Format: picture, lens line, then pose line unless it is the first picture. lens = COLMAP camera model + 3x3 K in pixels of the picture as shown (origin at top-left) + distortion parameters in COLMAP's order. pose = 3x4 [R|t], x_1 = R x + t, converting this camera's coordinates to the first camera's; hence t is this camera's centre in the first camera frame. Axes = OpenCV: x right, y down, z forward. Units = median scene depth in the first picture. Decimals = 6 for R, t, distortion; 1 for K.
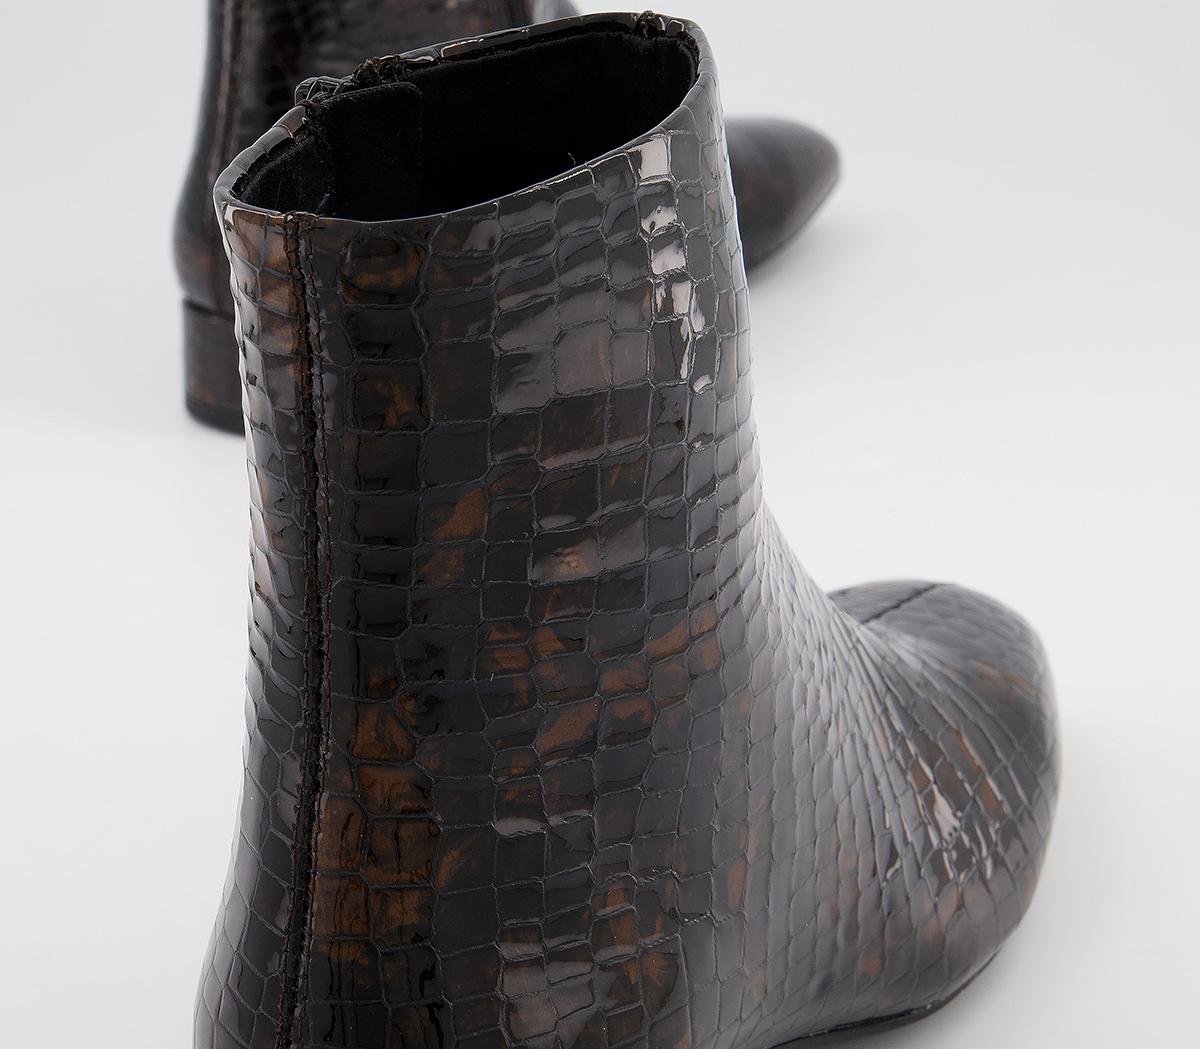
lens RADIAL K [[2671.3, 0, 600.5], [0, 2671.3, 524.8], [0, 0, 1]] dist [0.031333, 0.000000]
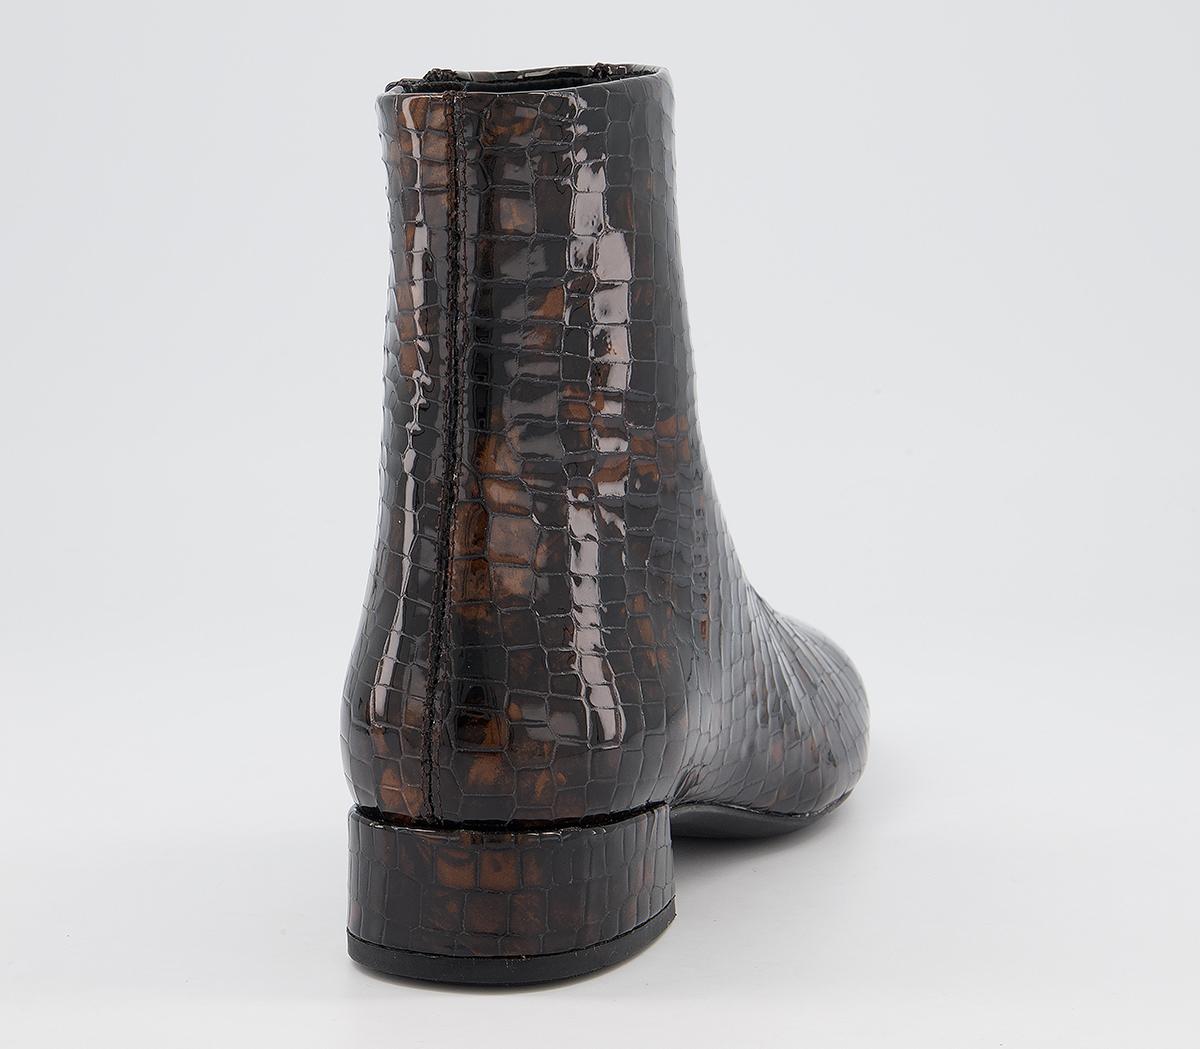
lens RADIAL K [[2490.3, 0, 599.6], [0, 2490.3, 524.2], [0, 0, 1]] dist [-0.043507, 0.000000]
pose [[0.990082, -0.032067, 0.136780, -0.214660], [0.055145, 0.984168, -0.168439, 0.348051], [-0.129213, 0.174311, 0.976176, -0.348597]]
